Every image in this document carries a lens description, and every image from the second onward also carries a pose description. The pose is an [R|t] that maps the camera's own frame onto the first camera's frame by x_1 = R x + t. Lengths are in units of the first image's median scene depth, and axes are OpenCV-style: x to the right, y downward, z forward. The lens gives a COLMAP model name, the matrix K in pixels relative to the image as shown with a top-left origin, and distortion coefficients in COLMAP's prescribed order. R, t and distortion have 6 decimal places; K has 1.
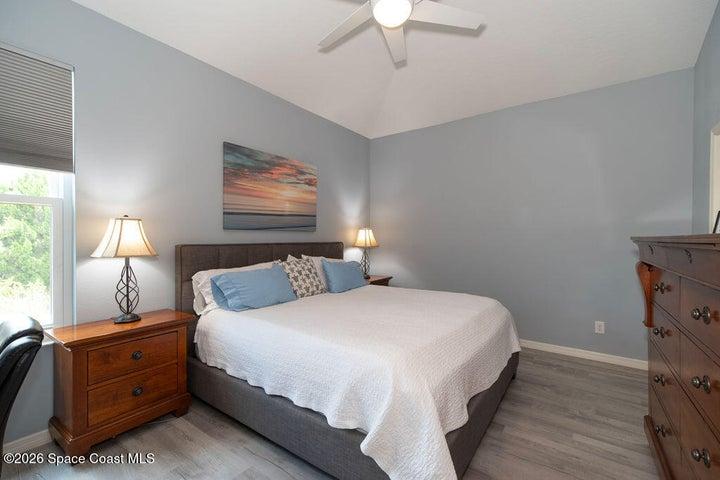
lens RADIAL K [[312.3, 0, 359.9], [0, 312.3, 238.5], [0, 0, 1]] dist [0.008034, -0.000069]
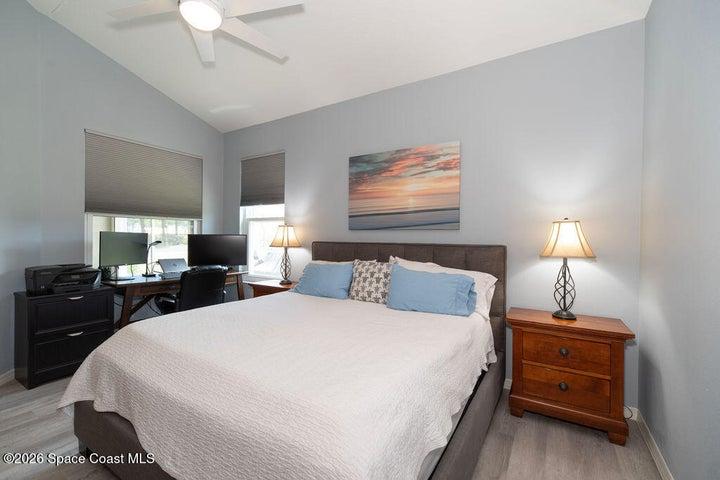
lens RADIAL K [[312.3, 0, 359.9], [0, 312.3, 238.5], [0, 0, 1]] dist [0.008034, -0.000069]
pose [[0.065449, 0.004225, -0.997847, 0.659484], [-0.014961, 0.999883, 0.003252, -0.001101], [0.997744, 0.014716, 0.065504, 0.825494]]
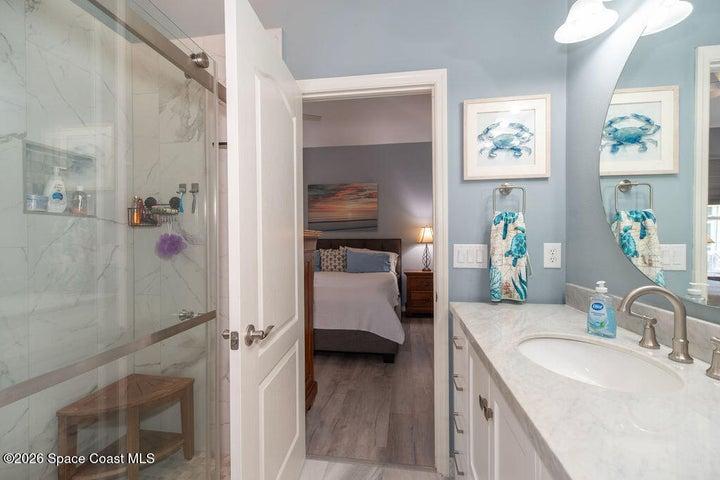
lens RADIAL K [[312.3, 0, 359.9], [0, 312.3, 238.5], [0, 0, 1]] dist [0.008034, -0.000069]
pose [[0.462961, 0.000236, -0.886379, 1.179734], [0.000655, 1.000000, 0.000609, 0.011685], [0.886379, -0.000862, 0.462960, 0.347788]]
